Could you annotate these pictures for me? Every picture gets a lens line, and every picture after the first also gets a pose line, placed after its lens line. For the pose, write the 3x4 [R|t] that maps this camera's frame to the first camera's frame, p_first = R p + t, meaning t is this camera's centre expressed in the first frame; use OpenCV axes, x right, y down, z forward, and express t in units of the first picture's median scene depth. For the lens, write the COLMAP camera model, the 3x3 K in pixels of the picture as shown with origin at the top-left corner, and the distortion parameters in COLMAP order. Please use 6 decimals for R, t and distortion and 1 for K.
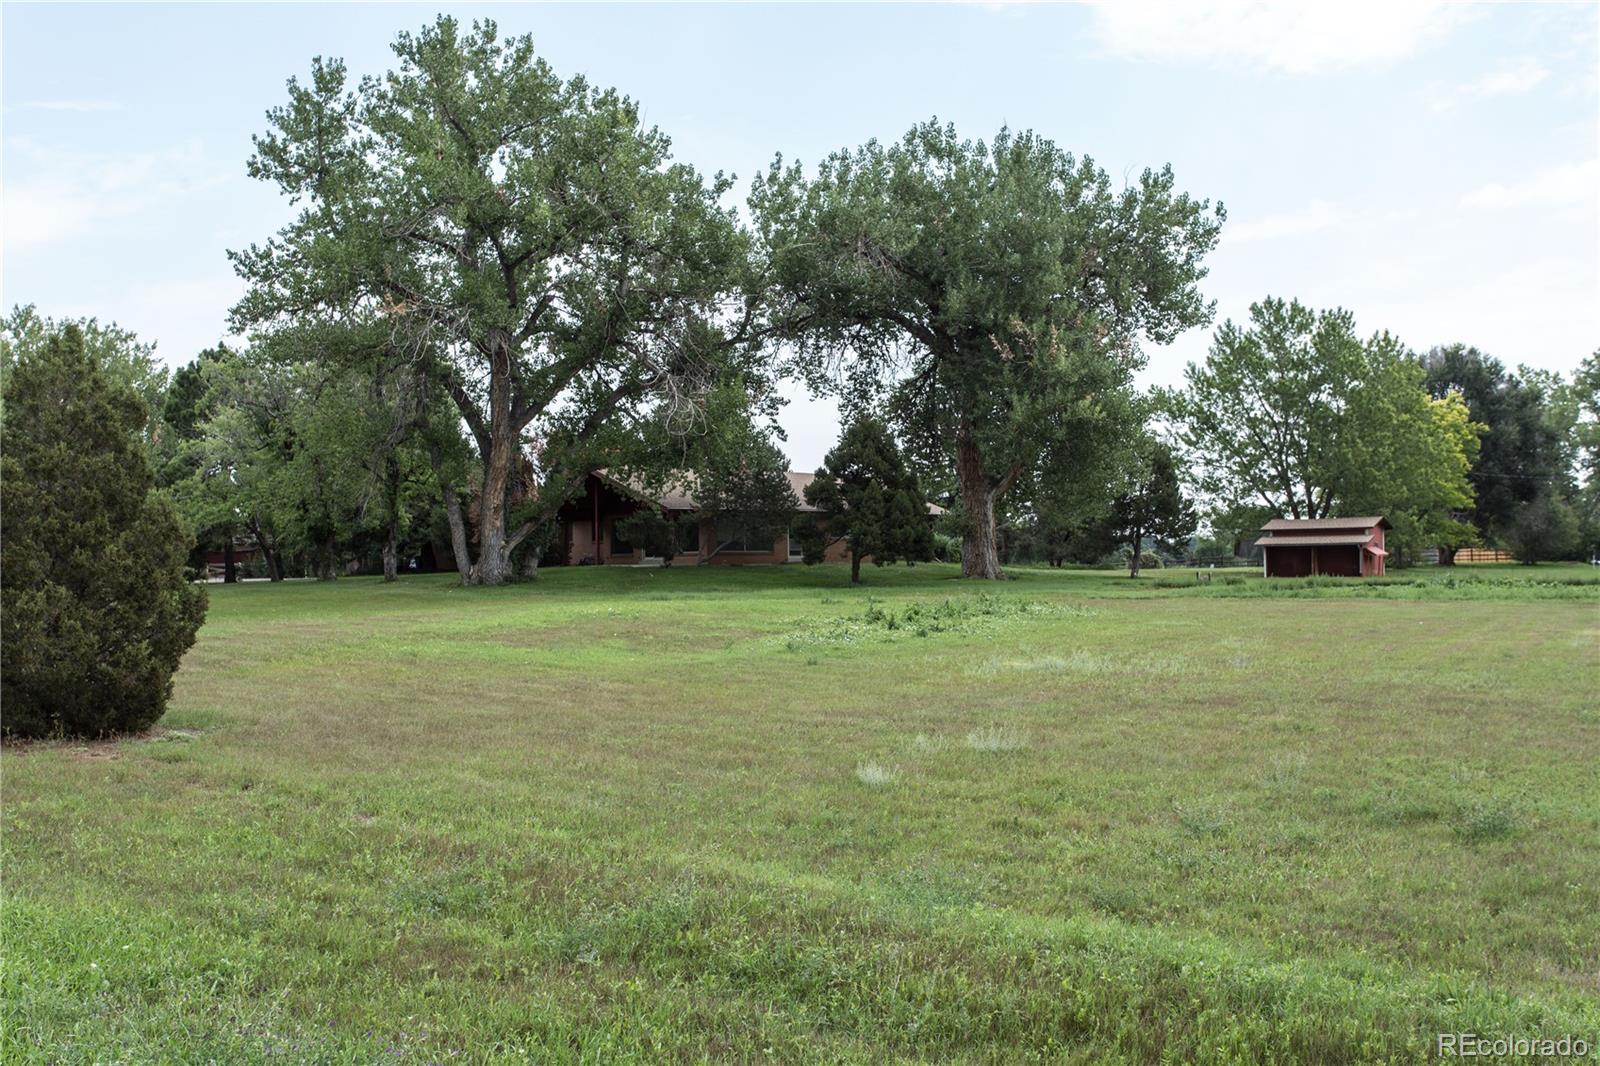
lens RADIAL K [[1574.9, 0, 795.1], [0, 1574.9, 532.8], [0, 0, 1]] dist [0.051567, -0.135366]
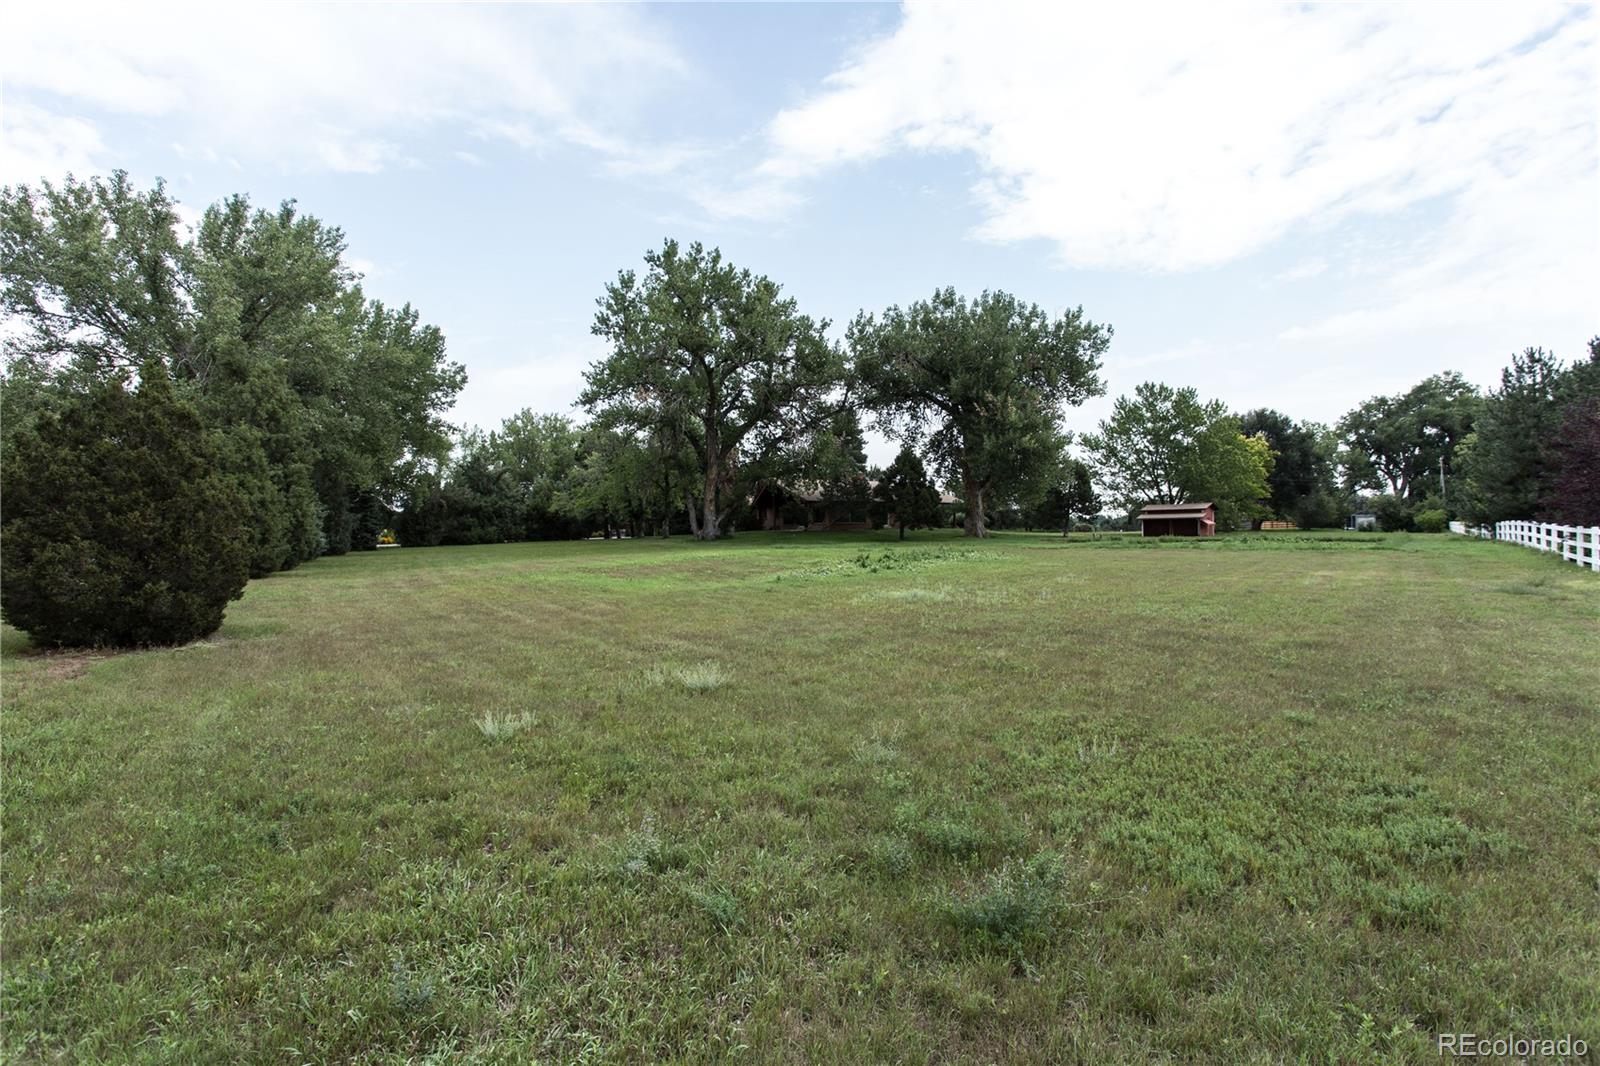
lens RADIAL K [[755.9, 0, 797.2], [0, 755.9, 530.8], [0, 0, 1]] dist [0.002380, 0.000396]
pose [[0.986632, -0.000499, -0.162966, 0.053609], [0.003836, 0.999789, 0.020161, 0.002791], [0.162921, -0.020517, 0.986426, 0.089573]]
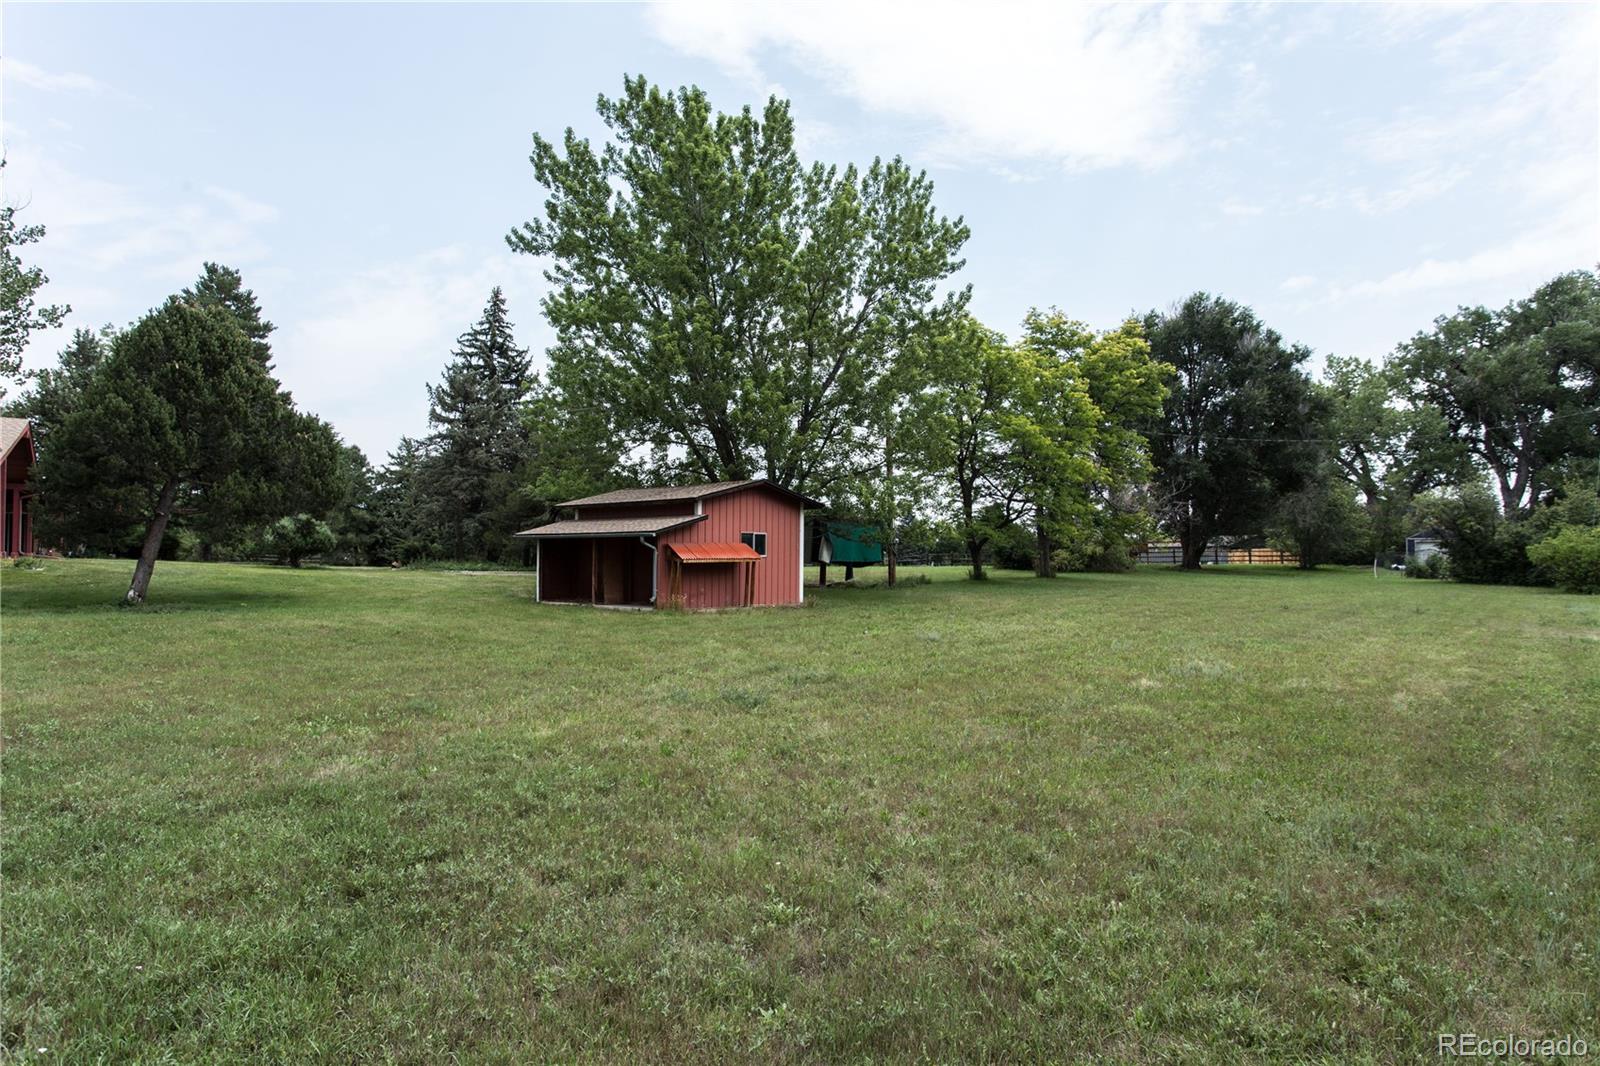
lens RADIAL K [[938.6, 0, 800.0], [0, 938.6, 533.0], [0, 0, 1]] dist [-0.002159, 0.005723]
pose [[0.987952, 0.010361, -0.154415, 0.479206], [-0.010405, 0.999946, 0.000521, 0.006422], [0.154412, 0.001092, 0.988006, 0.813802]]
